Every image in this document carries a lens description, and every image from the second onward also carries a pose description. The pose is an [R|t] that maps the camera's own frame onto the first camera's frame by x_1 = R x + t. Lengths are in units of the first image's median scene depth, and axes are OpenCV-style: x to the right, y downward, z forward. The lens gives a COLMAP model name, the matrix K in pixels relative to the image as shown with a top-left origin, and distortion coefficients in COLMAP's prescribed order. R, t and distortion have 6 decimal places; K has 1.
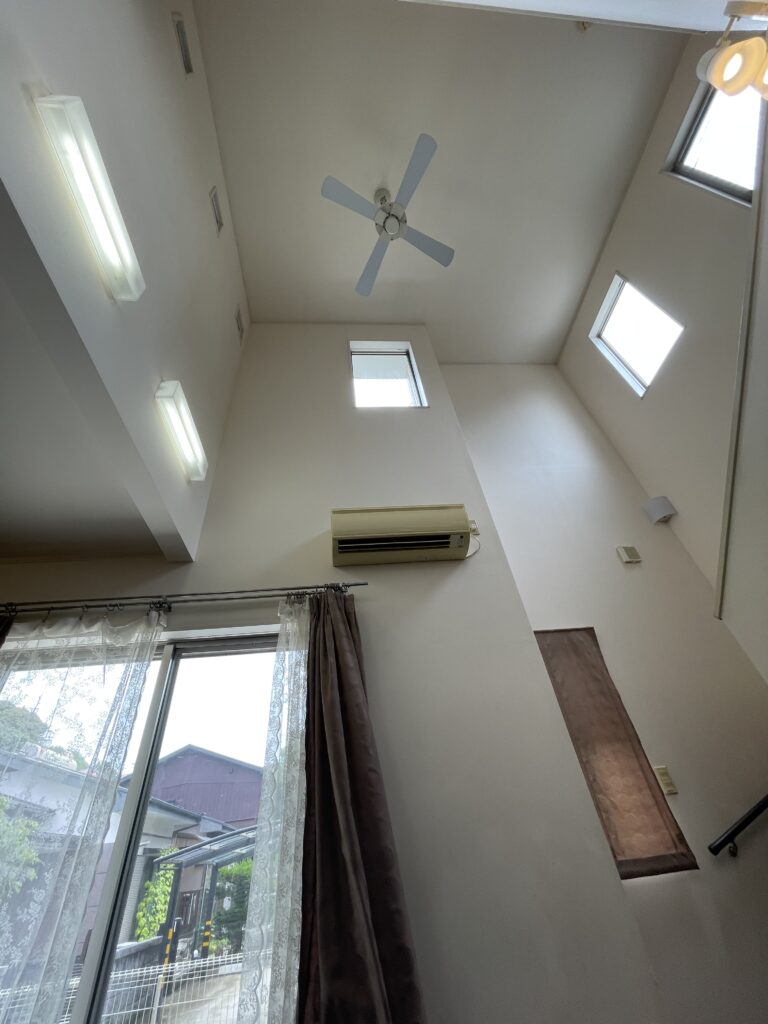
lens RADIAL K [[412.5, 0, 383.5], [0, 412.5, 508.2], [0, 0, 1]] dist [-0.005602, -0.000004]
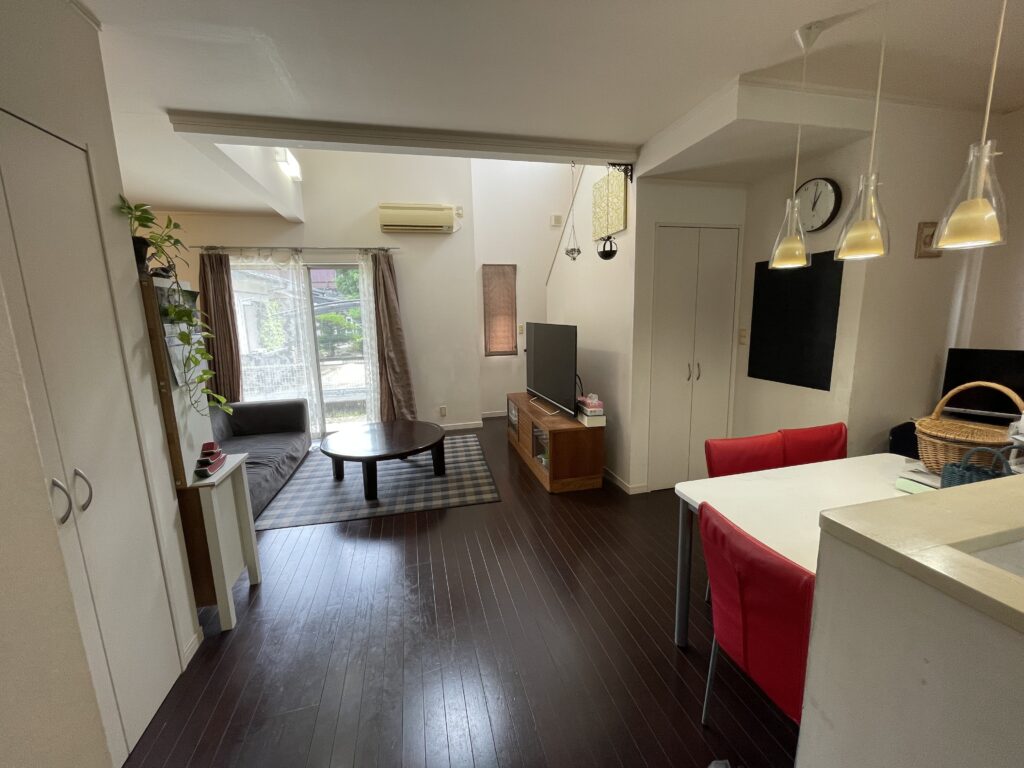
lens RADIAL K [[412.5, 0, 507.7], [0, 412.5, 382.5], [0, 0, 1]] dist [-0.005602, -0.000004]
pose [[0.982694, 0.047858, 0.178946, 0.161518], [-0.168199, 0.635231, 0.753785, -1.061717], [-0.077598, -0.770838, 0.632287, -0.888724]]
